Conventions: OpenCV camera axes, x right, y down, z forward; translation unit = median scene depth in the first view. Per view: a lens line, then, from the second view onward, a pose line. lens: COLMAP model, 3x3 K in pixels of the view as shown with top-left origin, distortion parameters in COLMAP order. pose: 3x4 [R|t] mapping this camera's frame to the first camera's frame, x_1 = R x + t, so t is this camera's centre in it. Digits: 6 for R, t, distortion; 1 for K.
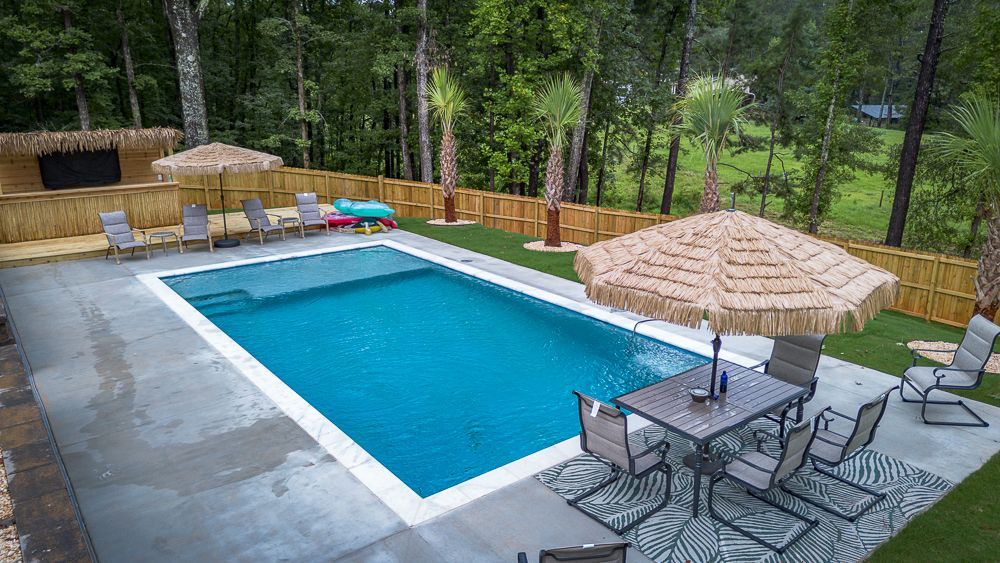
lens RADIAL K [[704.6, 0, 501.6], [0, 704.6, 283.3], [0, 0, 1]] dist [0.076798, -0.086358]
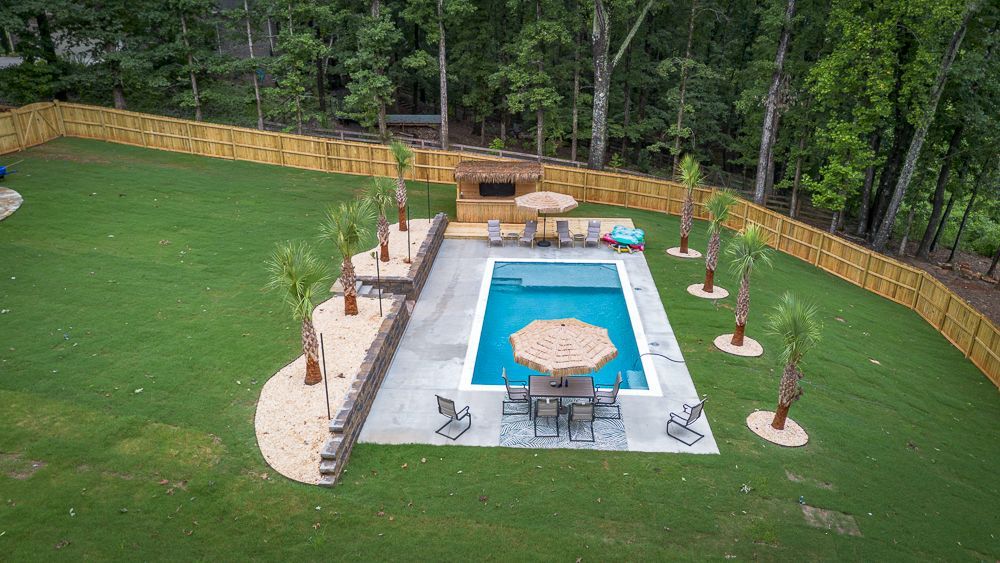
lens RADIAL K [[704.6, 0, 501.6], [0, 704.6, 283.3], [0, 0, 1]] dist [0.076798, -0.086358]
pose [[0.756095, 0.251179, -0.604342, 0.642701], [-0.175993, 0.967439, 0.181905, -0.261694], [0.630354, -0.031177, 0.775681, -0.476901]]
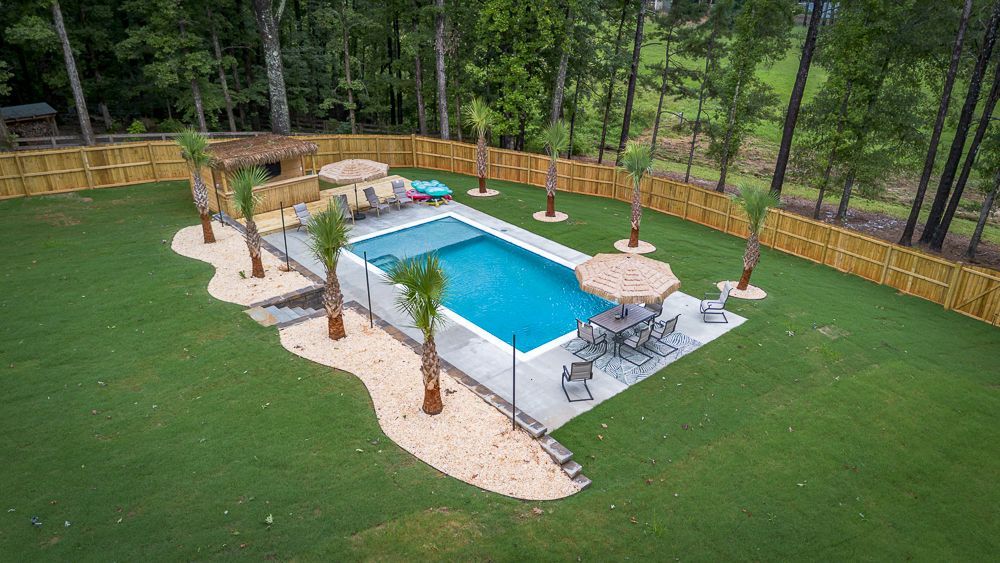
lens RADIAL K [[704.6, 0, 501.6], [0, 704.6, 283.3], [0, 0, 1]] dist [0.076798, -0.086358]
pose [[0.998672, -0.021497, 0.046826, -0.123771], [0.012939, 0.984319, 0.175921, -0.186160], [-0.049873, -0.175082, 0.983290, -0.676928]]
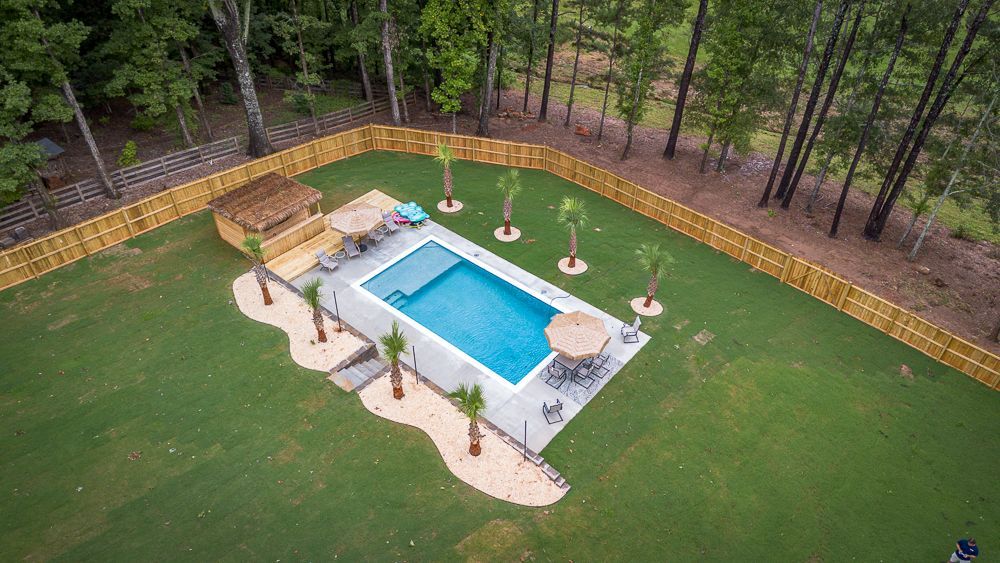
lens RADIAL K [[703.7, 0, 502.1], [0, 703.7, 281.4], [0, 0, 1]] dist [0.079837, -0.090247]
pose [[0.979712, -0.130152, 0.152395, -0.297117], [0.054610, 0.905019, 0.421851, -0.834061], [-0.192825, -0.404971, 0.893766, -1.041860]]
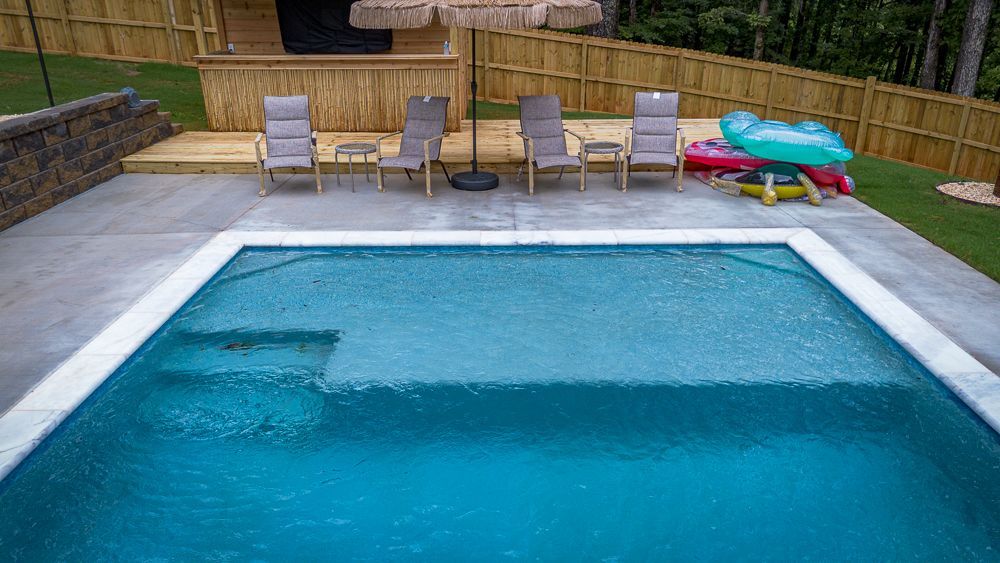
lens RADIAL K [[704.6, 0, 501.6], [0, 704.6, 283.3], [0, 0, 1]] dist [0.076798, -0.086358]
pose [[0.789519, 0.234400, -0.567200, -0.065853], [-0.160385, 0.970877, 0.177972, -0.075365], [0.592398, -0.049542, 0.804121, 0.585117]]
